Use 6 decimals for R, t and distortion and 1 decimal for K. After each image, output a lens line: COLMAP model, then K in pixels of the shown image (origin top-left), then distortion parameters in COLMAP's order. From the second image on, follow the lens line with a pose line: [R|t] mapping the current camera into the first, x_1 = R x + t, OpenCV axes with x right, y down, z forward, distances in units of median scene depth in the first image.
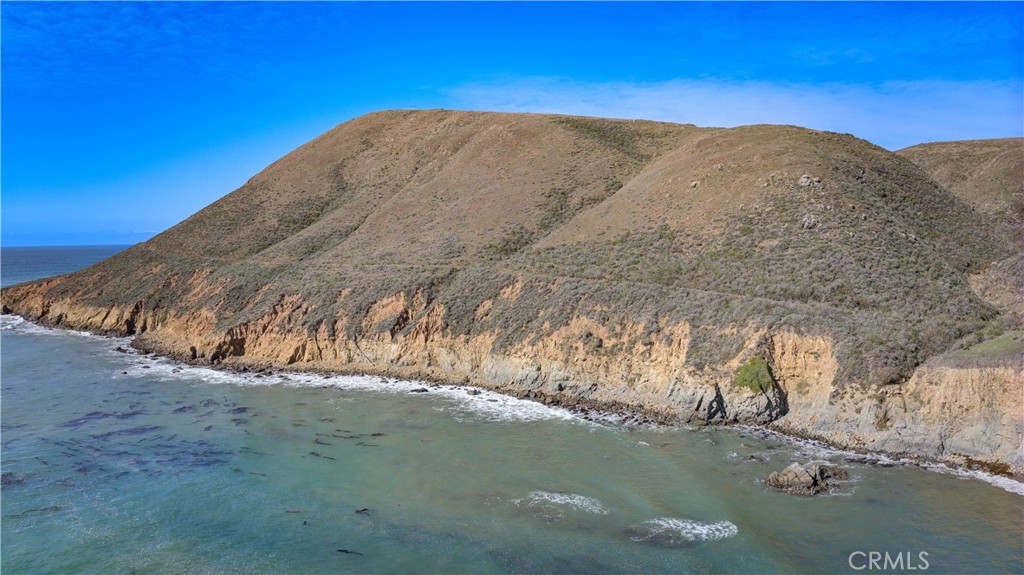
lens RADIAL K [[714.4, 0, 519.3], [0, 714.4, 290.6], [0, 0, 1]] dist [-0.103336, -0.015132]
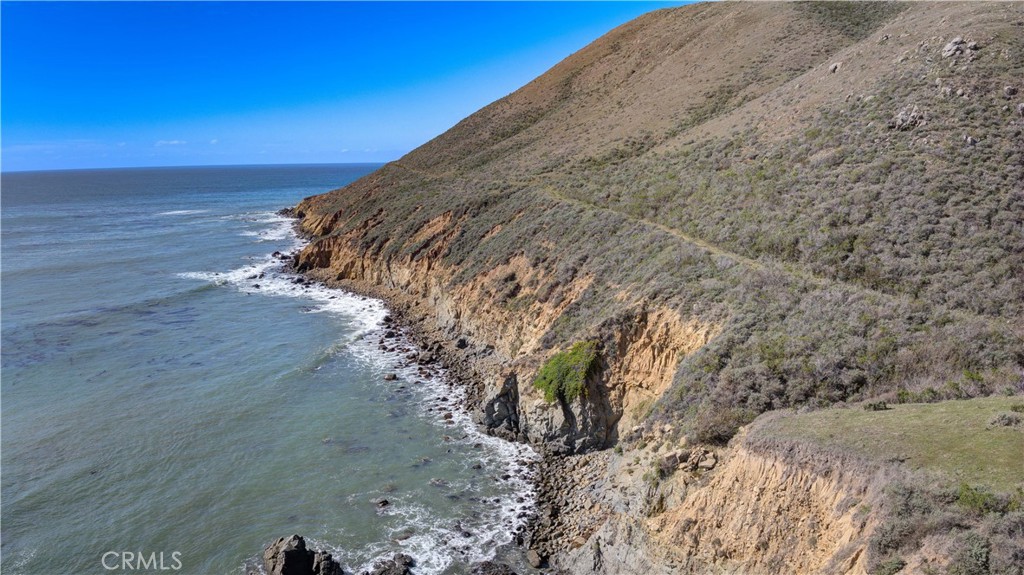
lens RADIAL K [[714.4, 0, 518.9], [0, 714.4, 288.0], [0, 0, 1]] dist [-0.103336, -0.015132]
pose [[0.818845, 0.104260, -0.564467, 0.473542], [-0.042152, 0.991633, 0.122012, -0.017343], [0.572465, -0.076116, 0.816389, 0.365361]]
